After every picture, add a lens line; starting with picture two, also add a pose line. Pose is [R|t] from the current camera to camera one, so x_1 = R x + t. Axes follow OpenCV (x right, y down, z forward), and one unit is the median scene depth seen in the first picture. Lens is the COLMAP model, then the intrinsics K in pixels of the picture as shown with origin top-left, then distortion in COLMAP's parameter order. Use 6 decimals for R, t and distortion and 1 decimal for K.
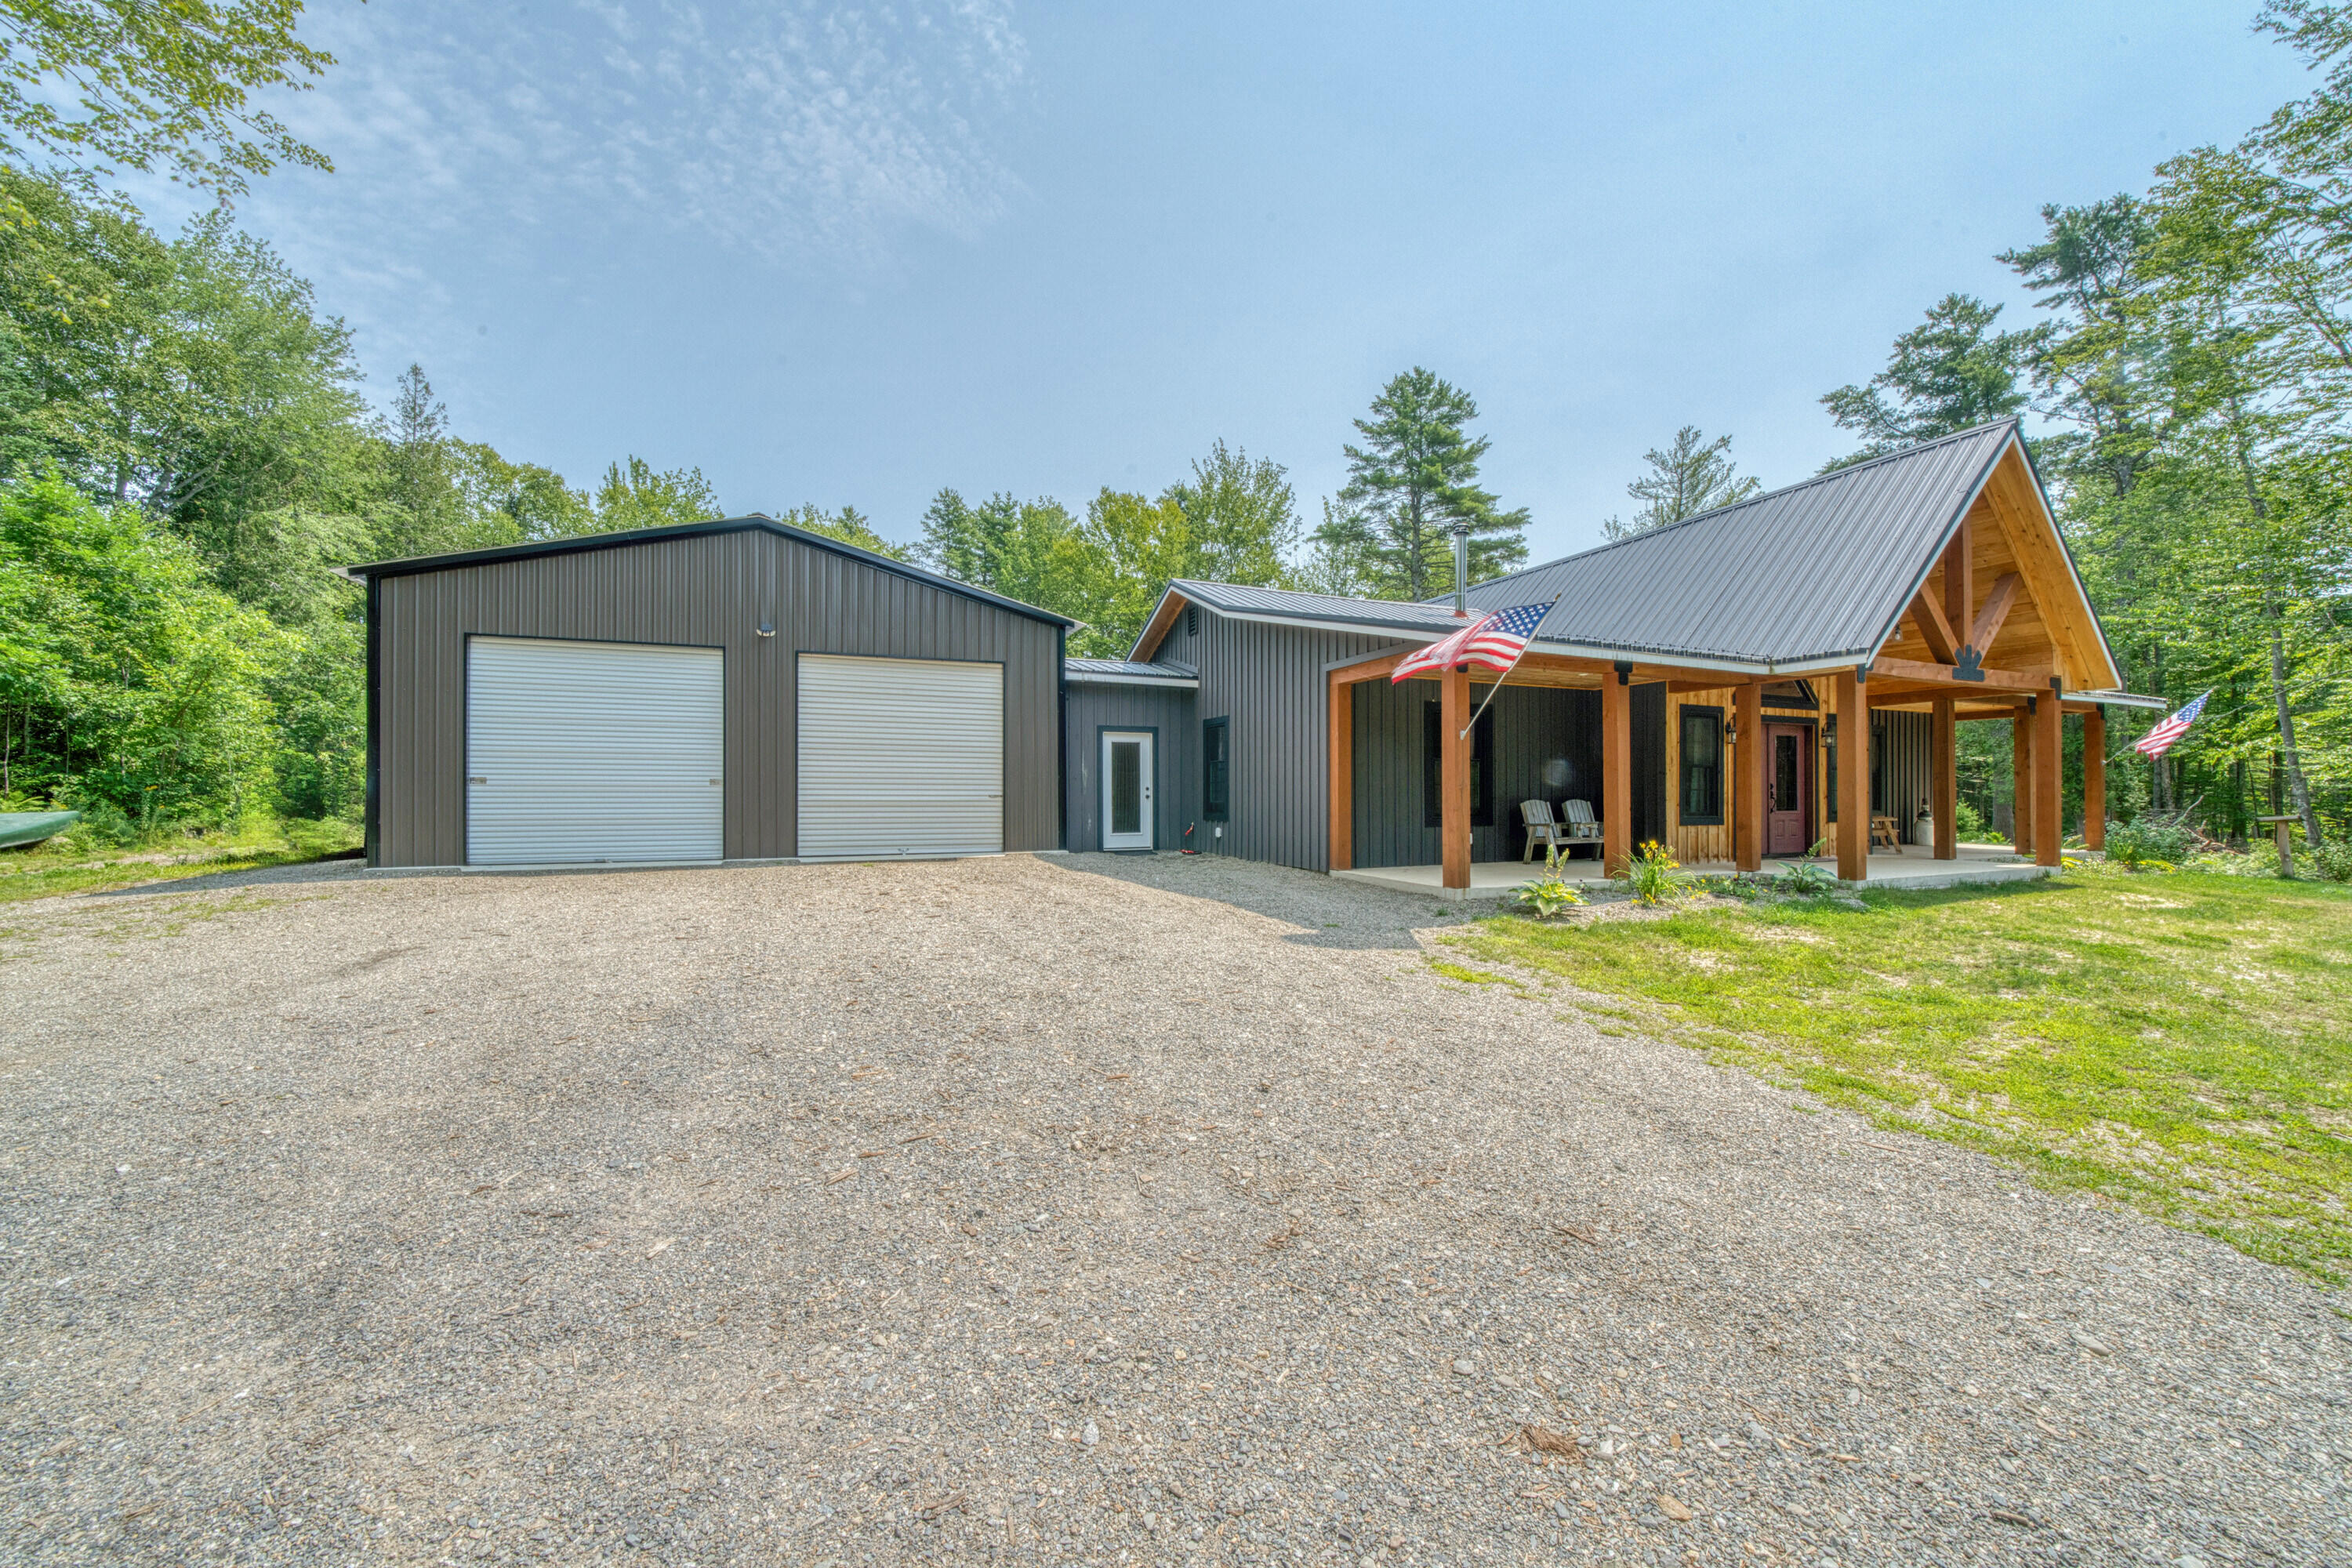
lens RADIAL K [[868.3, 0, 1179.5], [0, 868.3, 792.2], [0, 0, 1]] dist [-0.014753, 0.001187]
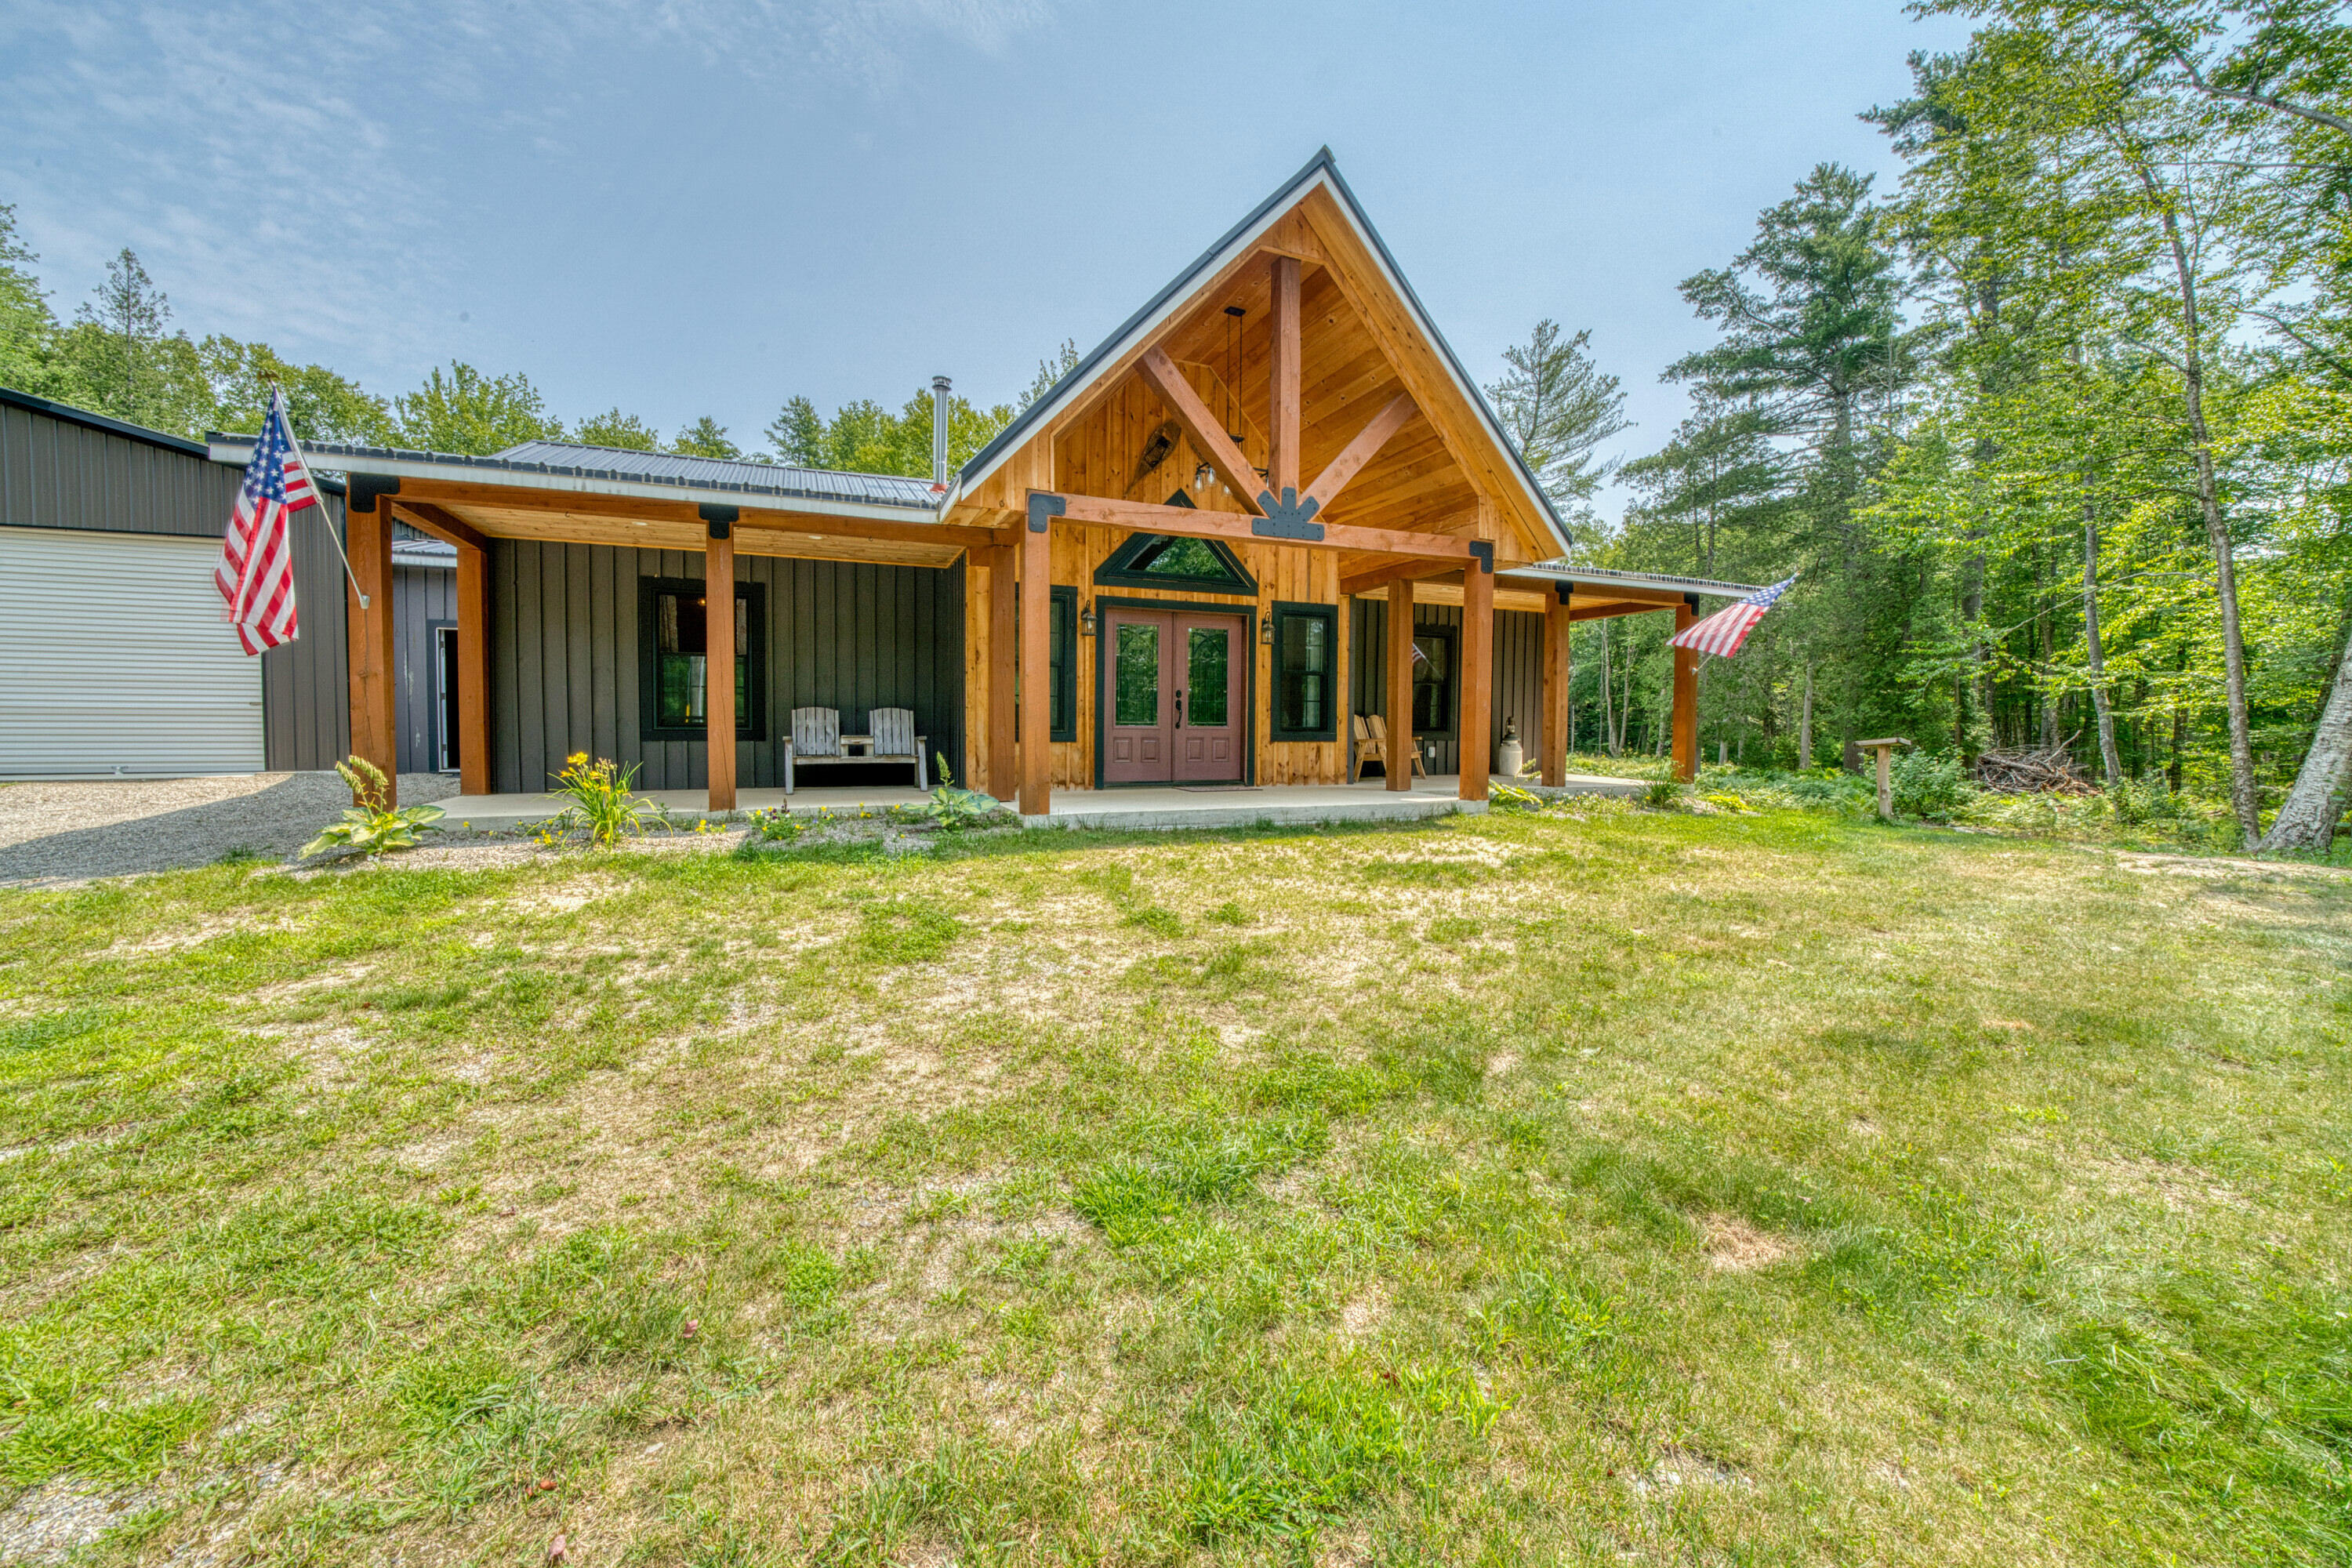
lens RADIAL K [[868.3, 0, 1116.8], [0, 868.3, 768.0], [0, 0, 1]] dist [-0.014753, 0.001187]
pose [[0.999918, 0.004715, -0.011902, 0.173853], [-0.004041, 0.998420, 0.056054, 0.004742], [0.012147, -0.056002, 0.998357, 0.057676]]
